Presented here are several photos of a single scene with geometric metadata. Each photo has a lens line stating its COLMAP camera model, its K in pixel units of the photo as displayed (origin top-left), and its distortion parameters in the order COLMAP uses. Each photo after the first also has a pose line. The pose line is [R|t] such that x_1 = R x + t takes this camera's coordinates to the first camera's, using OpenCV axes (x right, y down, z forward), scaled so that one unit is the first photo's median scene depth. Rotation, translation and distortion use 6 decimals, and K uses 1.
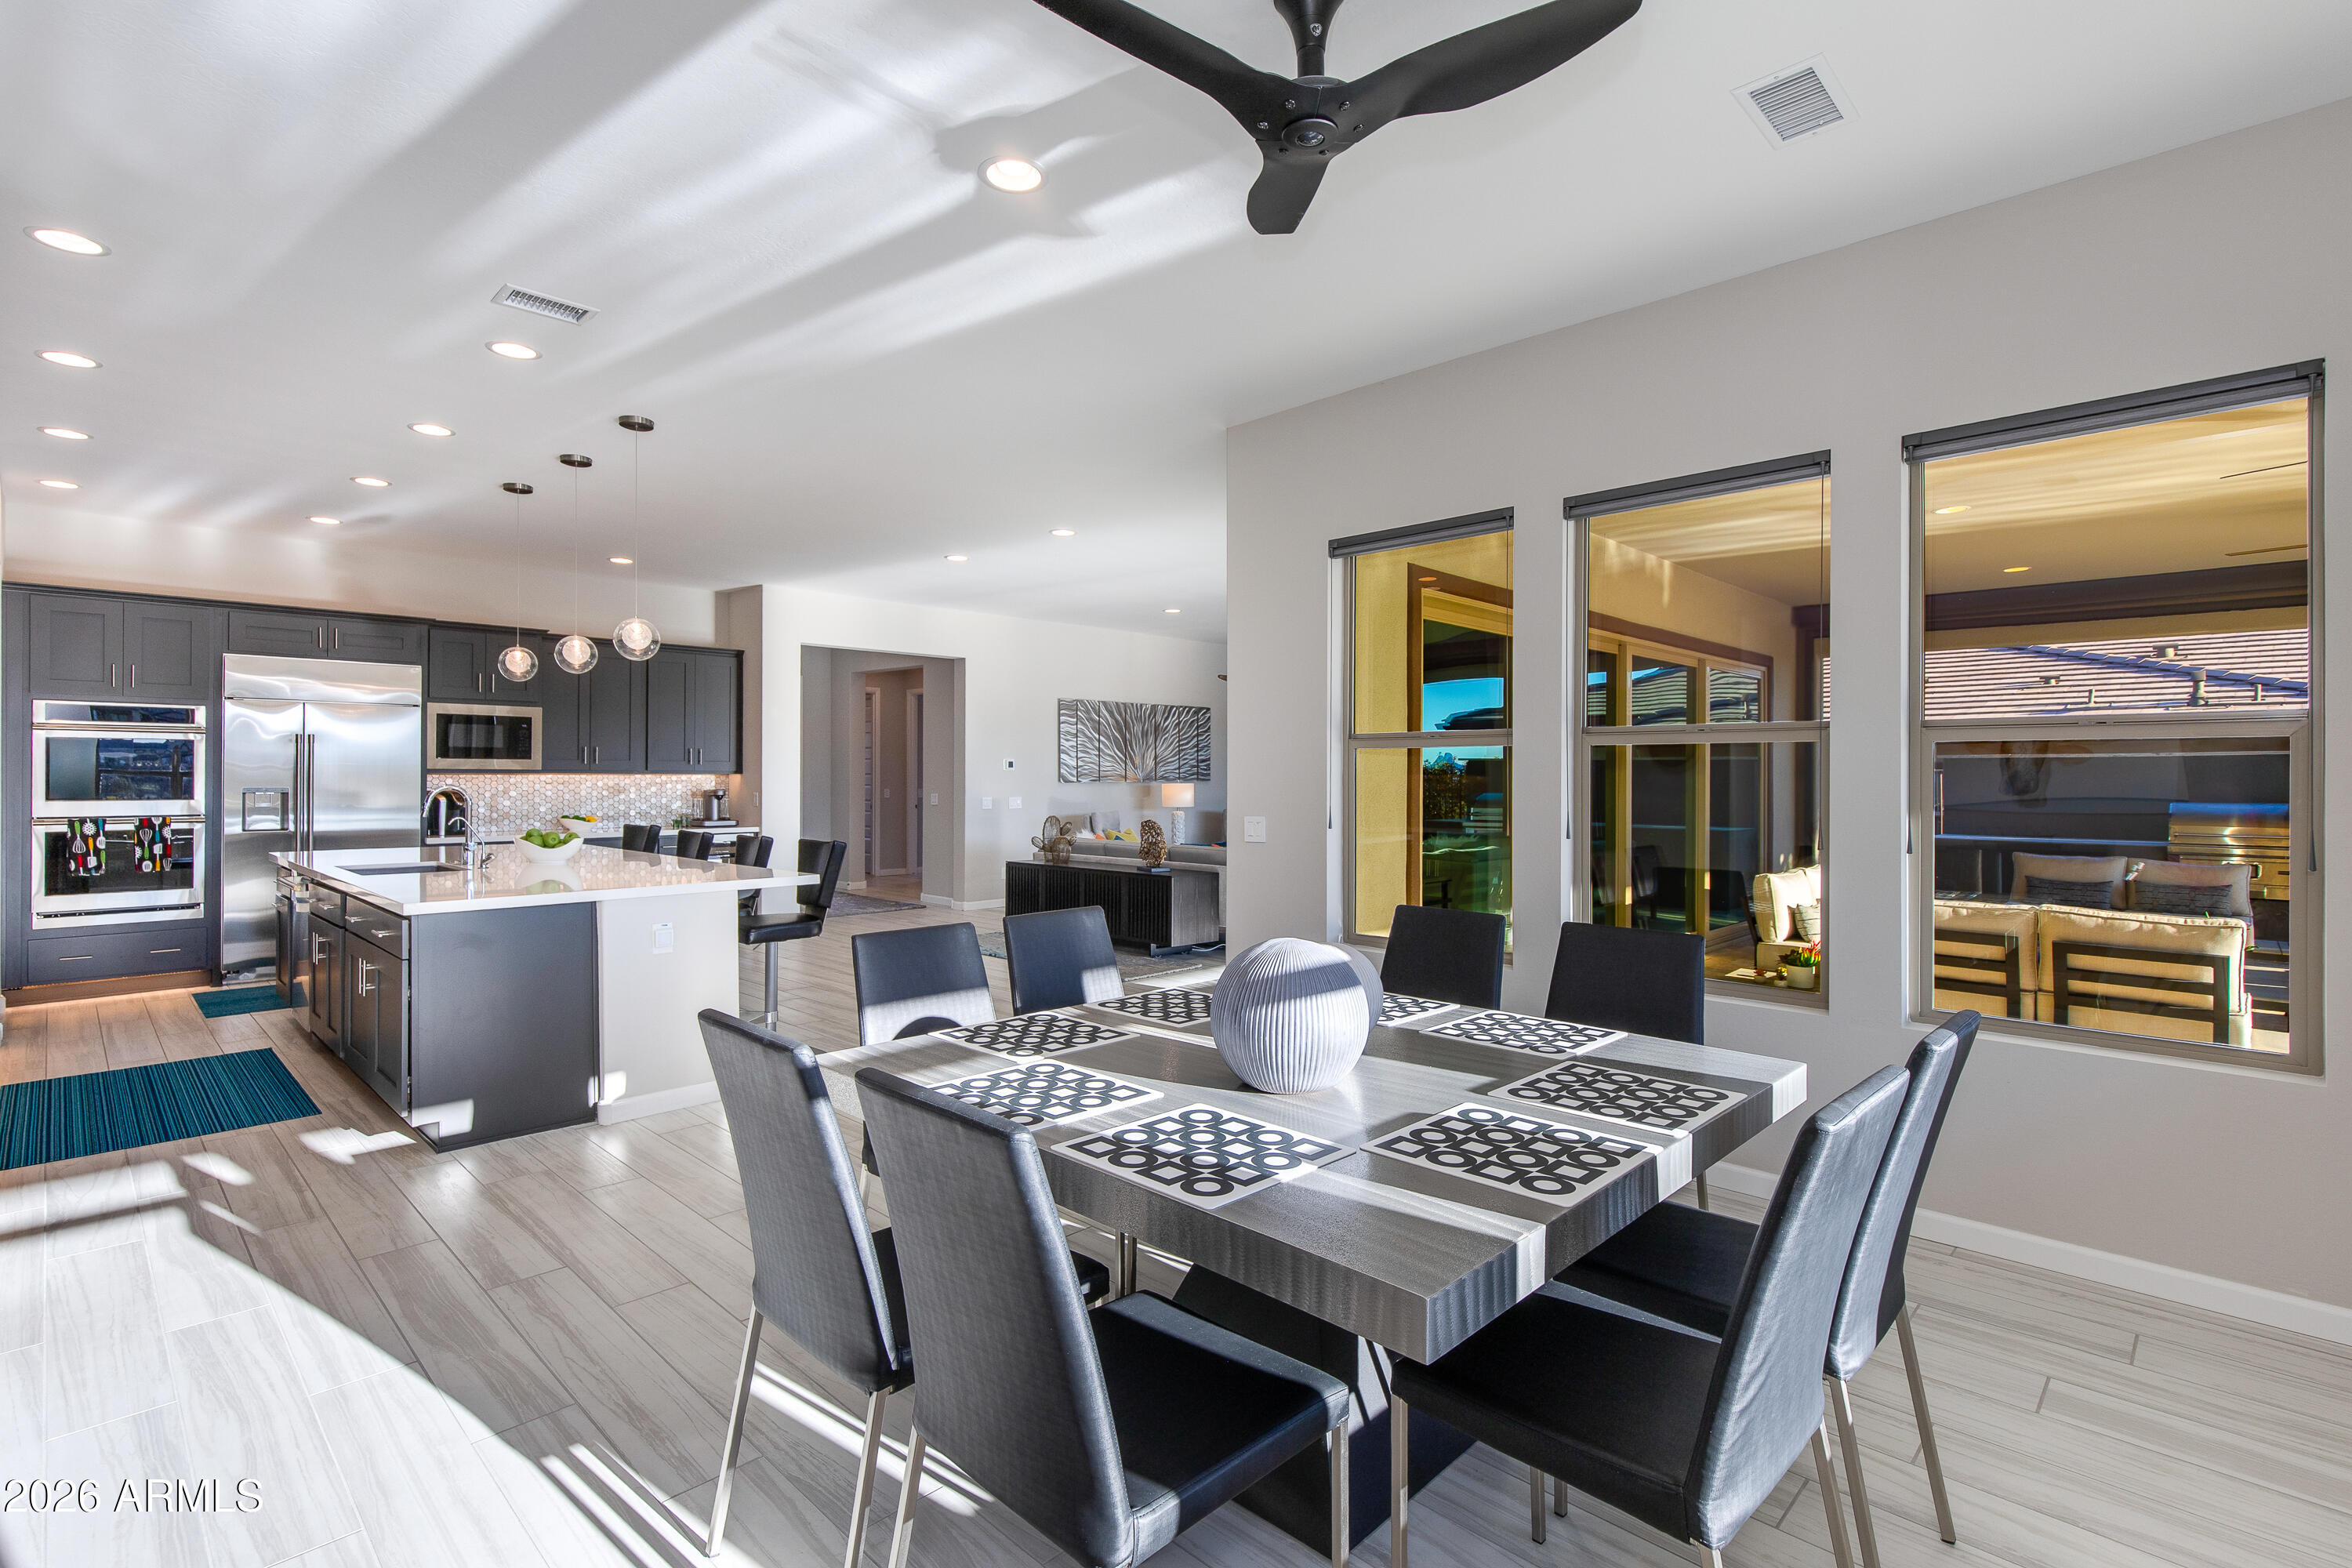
lens RADIAL K [[1078.6, 0, 1175.1], [0, 1078.6, 777.0], [0, 0, 1]] dist [-0.000267, -0.000058]
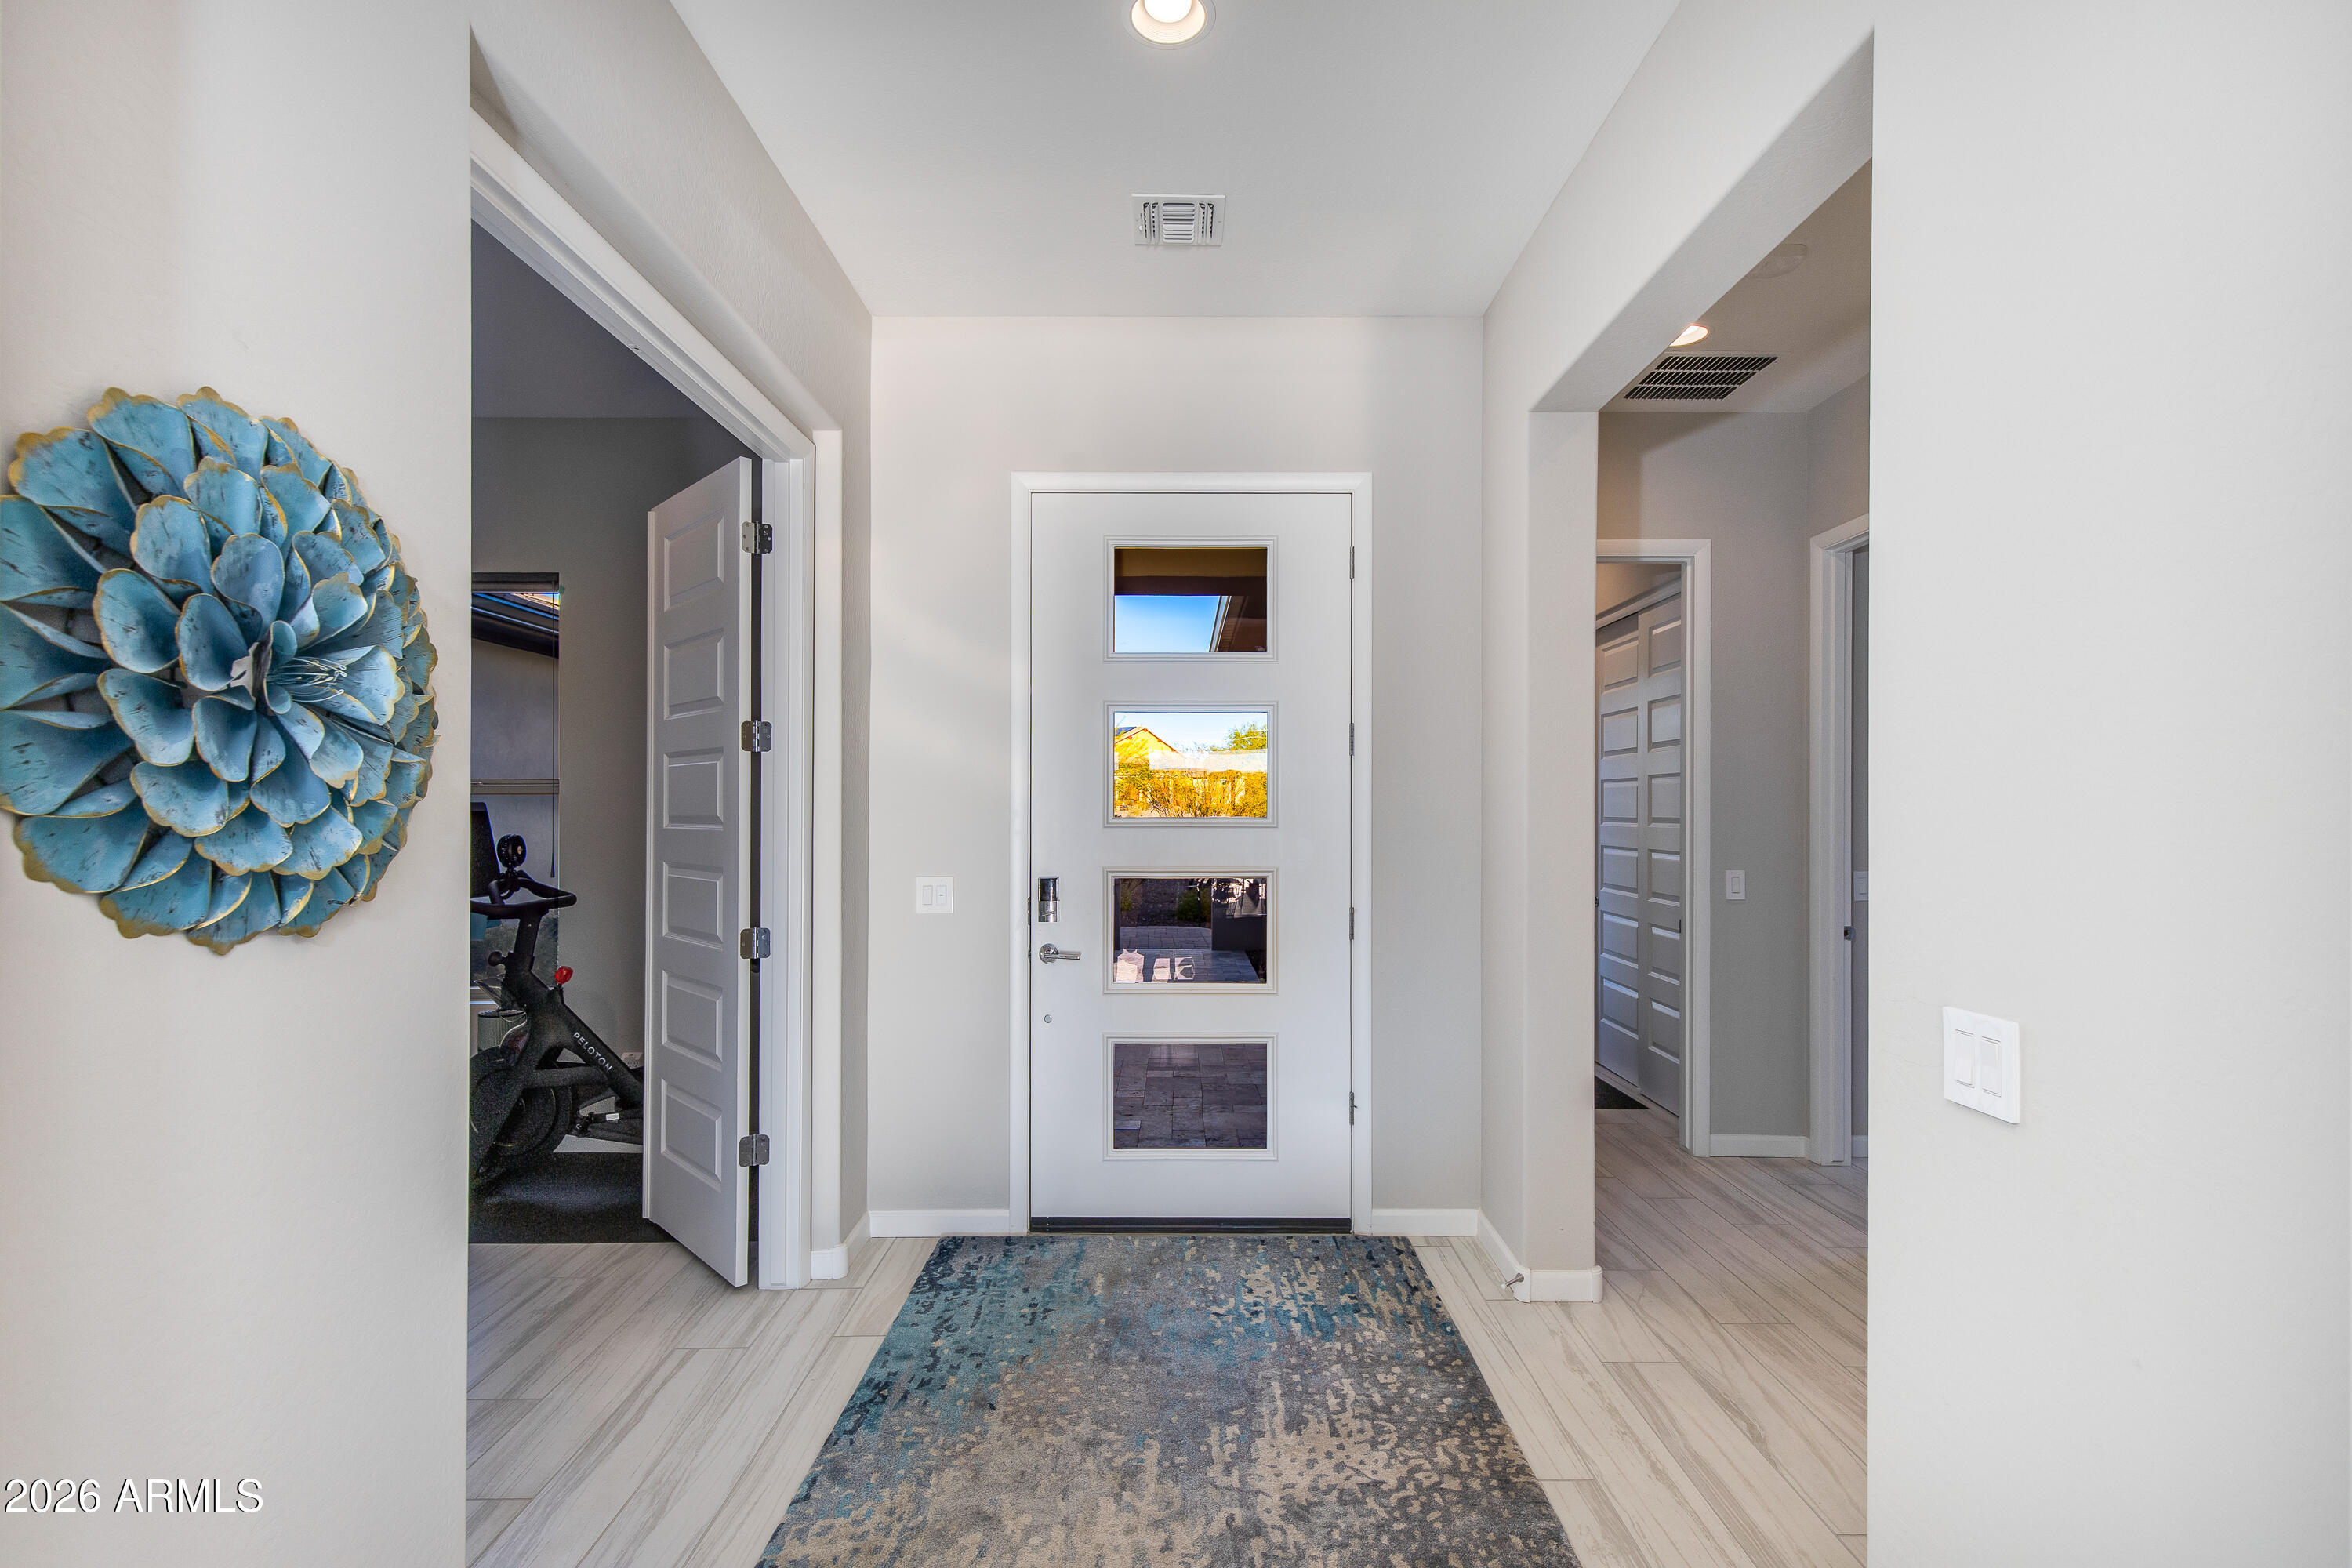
lens RADIAL K [[1073.8, 0, 1179.2], [0, 1073.8, 798.0], [0, 0, 1]] dist [0.005832, 0.000401]
pose [[0.711204, -0.005670, -0.702963, -0.140813], [-0.000124, 0.999966, -0.008192, -0.006250], [0.702986, 0.005913, 0.711179, 0.574345]]
